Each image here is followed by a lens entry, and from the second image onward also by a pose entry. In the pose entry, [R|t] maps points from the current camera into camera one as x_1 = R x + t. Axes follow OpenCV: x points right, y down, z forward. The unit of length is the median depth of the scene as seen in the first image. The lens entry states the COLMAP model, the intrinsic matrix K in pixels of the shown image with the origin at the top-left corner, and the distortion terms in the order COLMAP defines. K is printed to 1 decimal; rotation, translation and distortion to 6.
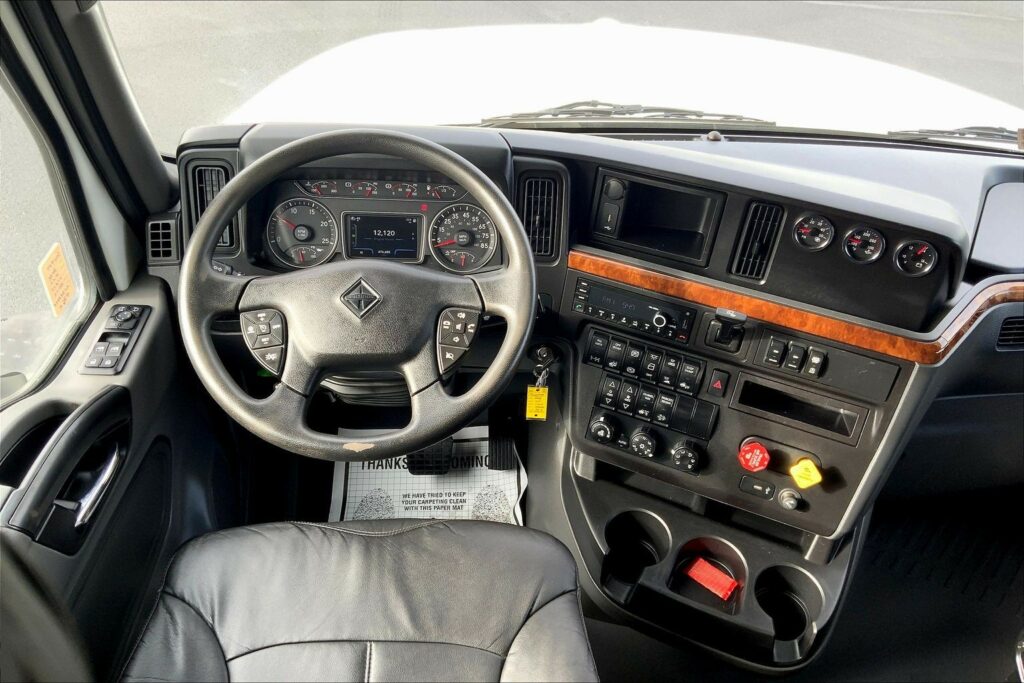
lens RADIAL K [[846.1, 0, 509.1], [0, 846.1, 342.2], [0, 0, 1]] dist [0.106660, -0.182931]
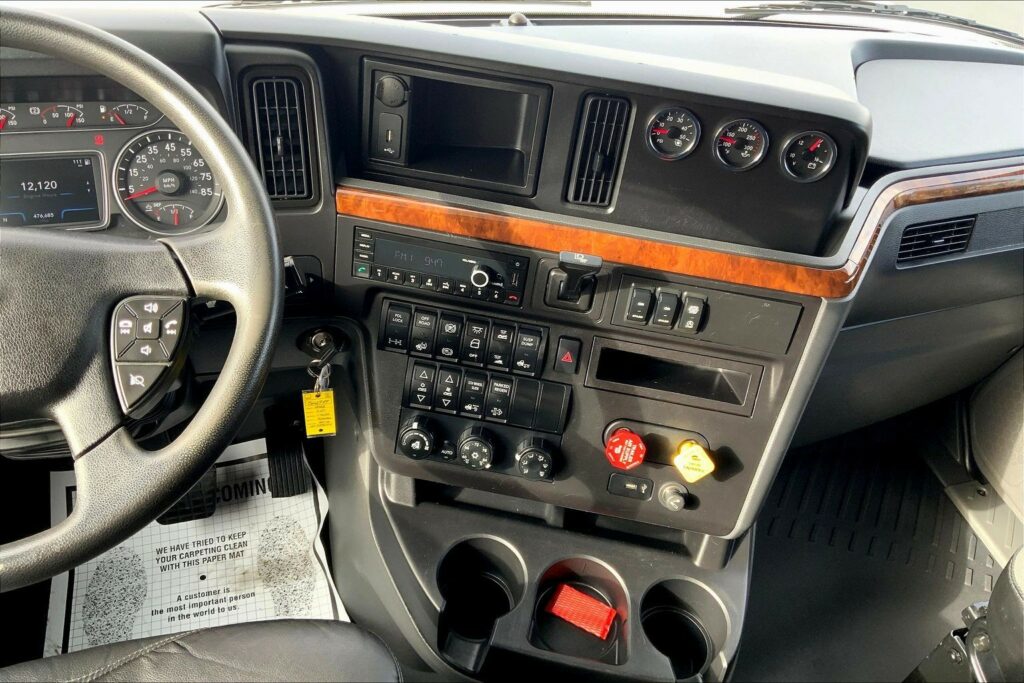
lens RADIAL K [[846.1, 0, 508.4], [0, 846.1, 344.9], [0, 0, 1]] dist [0.106660, -0.182931]
pose [[0.969006, -0.124895, 0.213141, 0.044076], [0.112256, 0.991178, 0.070456, -0.016954], [-0.220060, -0.044346, 0.974478, 0.306698]]
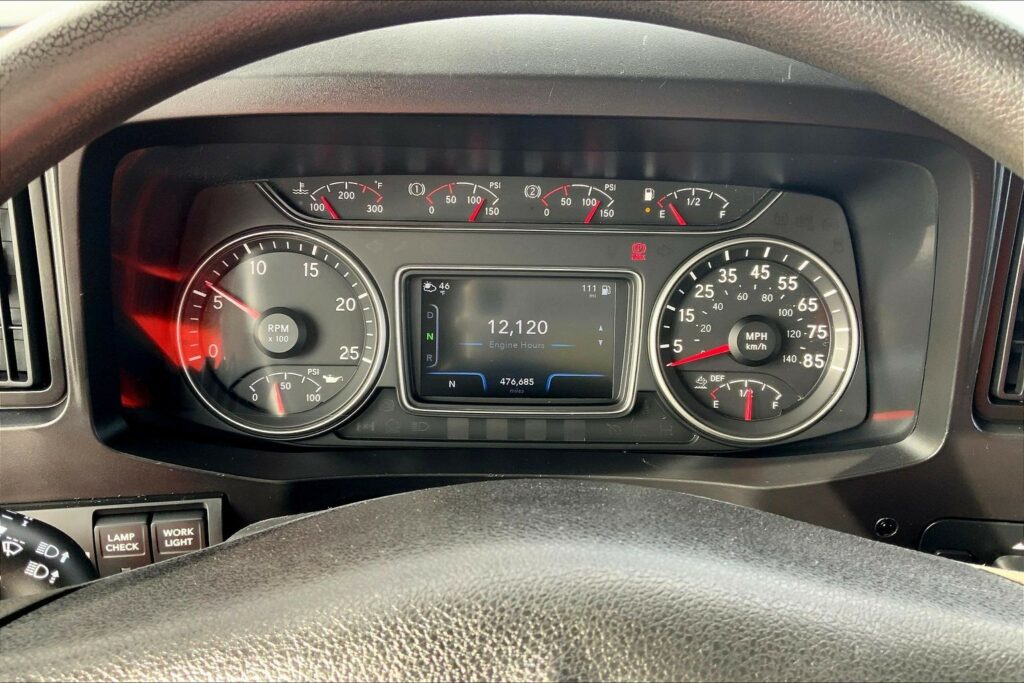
lens RADIAL K [[846.1, 0, 507.7], [0, 846.1, 350.6], [0, 0, 1]] dist [0.106660, -0.182931]
pose [[0.999397, -0.006355, -0.034121, -0.147217], [0.004949, 0.999142, -0.041125, -0.110626], [0.034353, 0.040931, 0.998571, 0.693151]]
